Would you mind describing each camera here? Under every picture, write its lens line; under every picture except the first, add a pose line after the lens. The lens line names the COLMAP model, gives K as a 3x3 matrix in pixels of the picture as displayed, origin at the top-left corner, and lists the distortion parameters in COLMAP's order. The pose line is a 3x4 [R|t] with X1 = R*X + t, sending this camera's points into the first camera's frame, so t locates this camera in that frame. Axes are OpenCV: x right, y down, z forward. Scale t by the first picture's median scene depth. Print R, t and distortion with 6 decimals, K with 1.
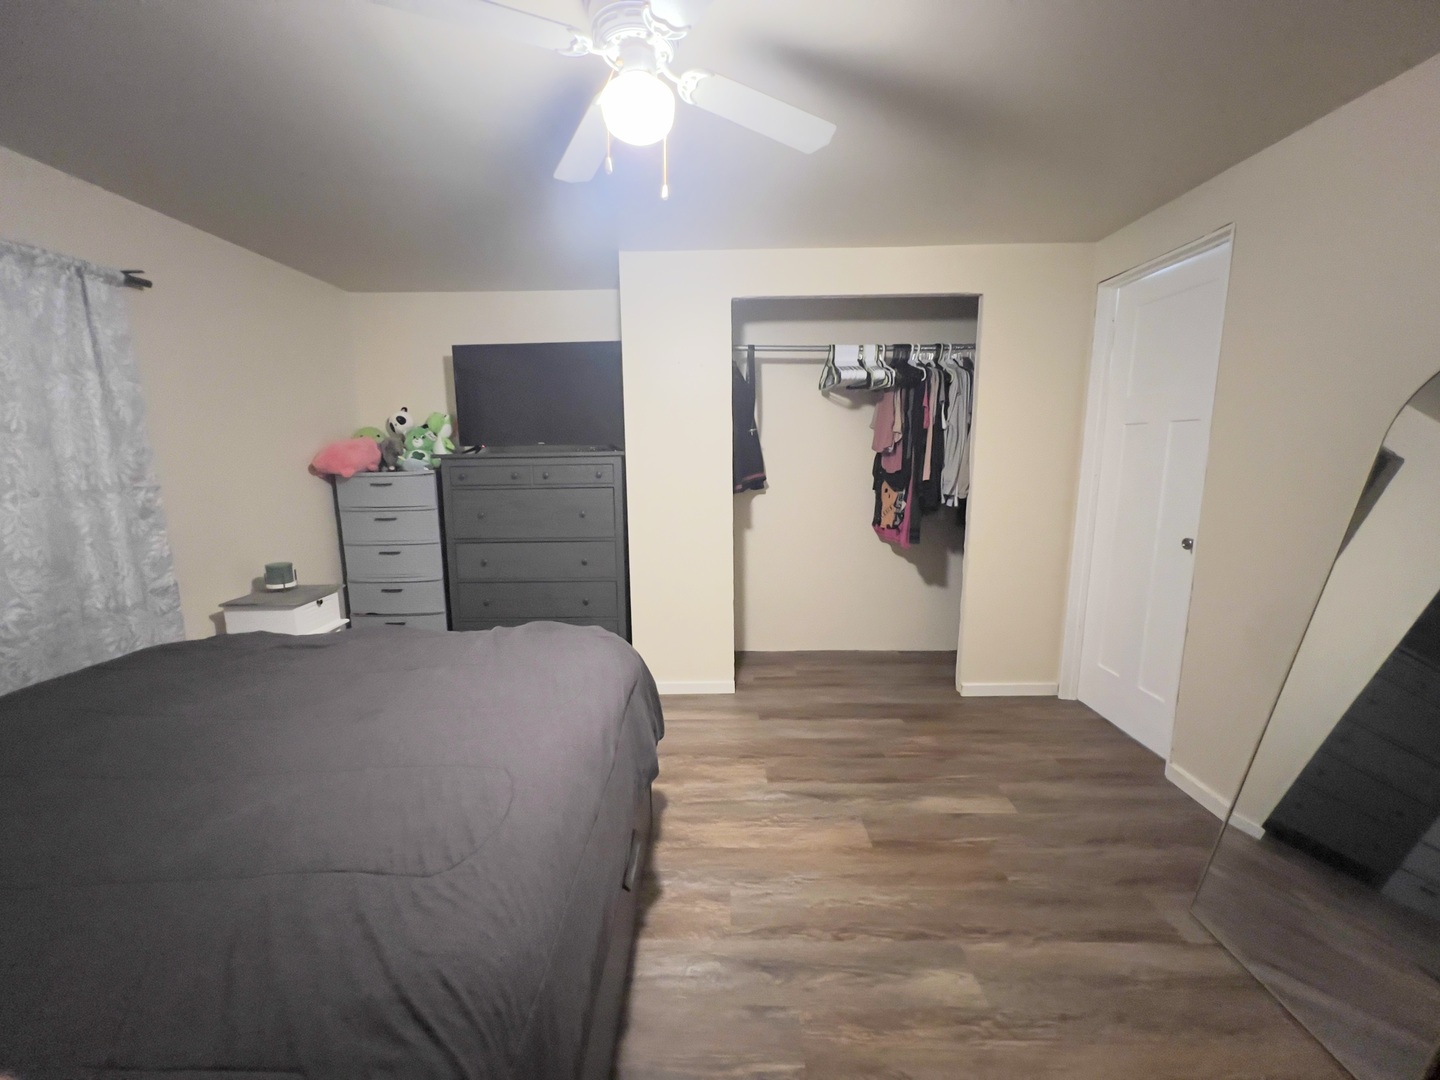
lens RADIAL K [[573.2, 0, 720.8], [0, 573.2, 538.9], [0, 0, 1]] dist [-0.000953, 0.000391]
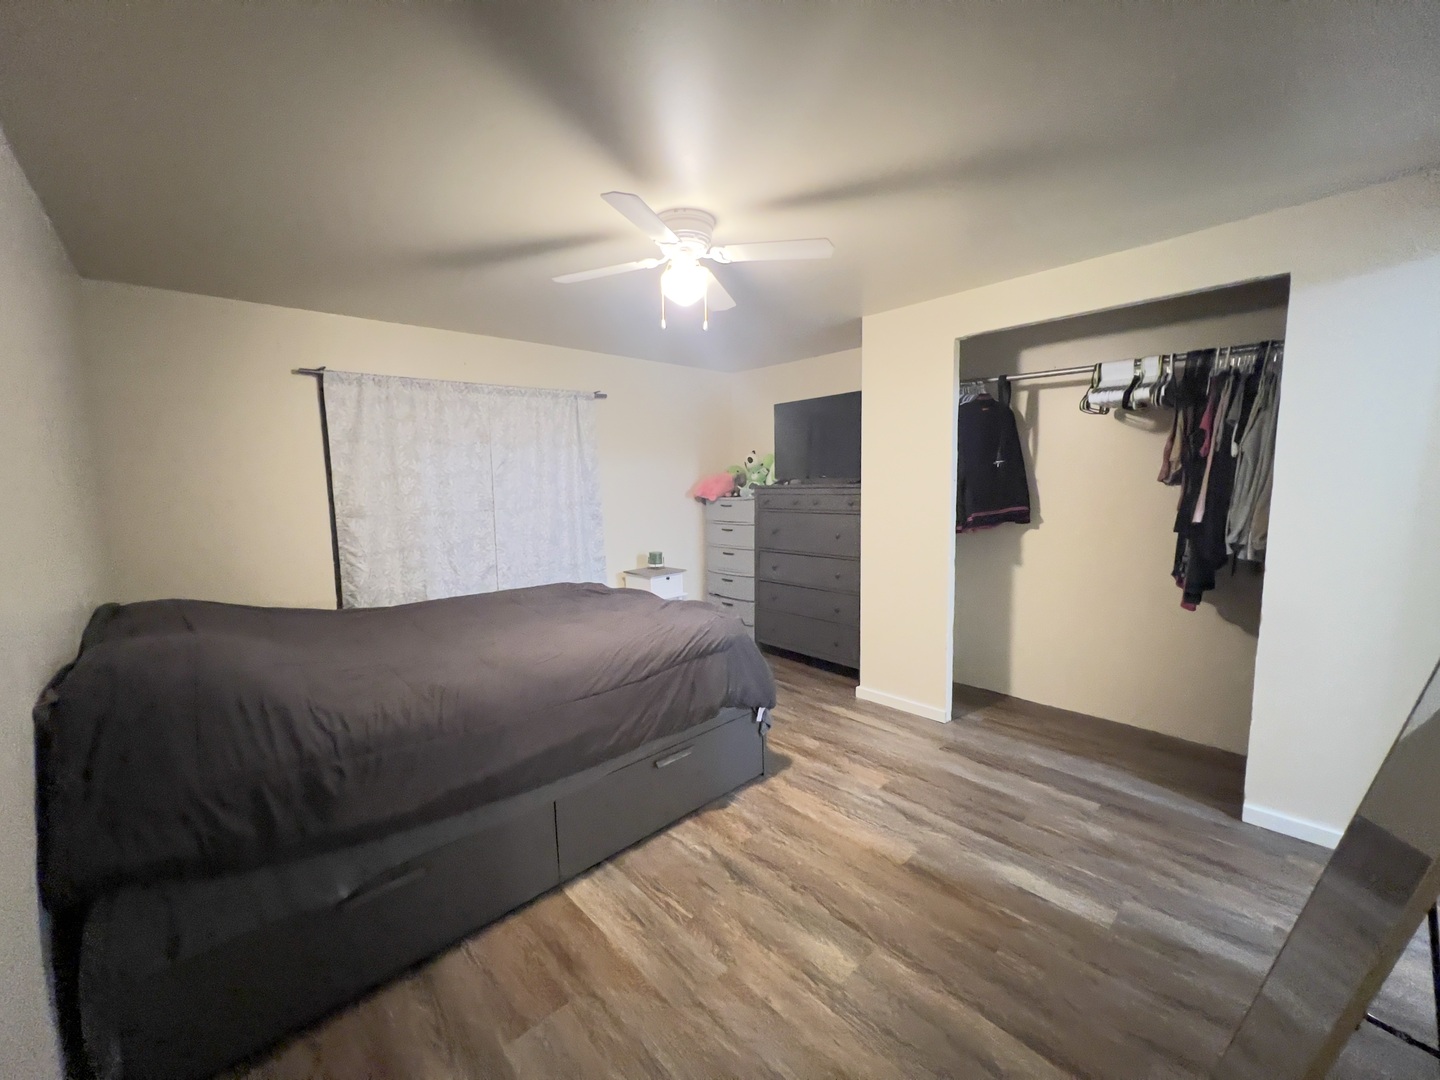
lens RADIAL K [[573.2, 0, 719.1], [0, 573.2, 544.2], [0, 0, 1]] dist [-0.000953, 0.000391]
pose [[0.687812, 0.080231, -0.721441, 0.530630], [-0.103589, 0.994550, 0.011843, -0.017088], [0.718460, 0.066588, 0.692374, -0.004591]]
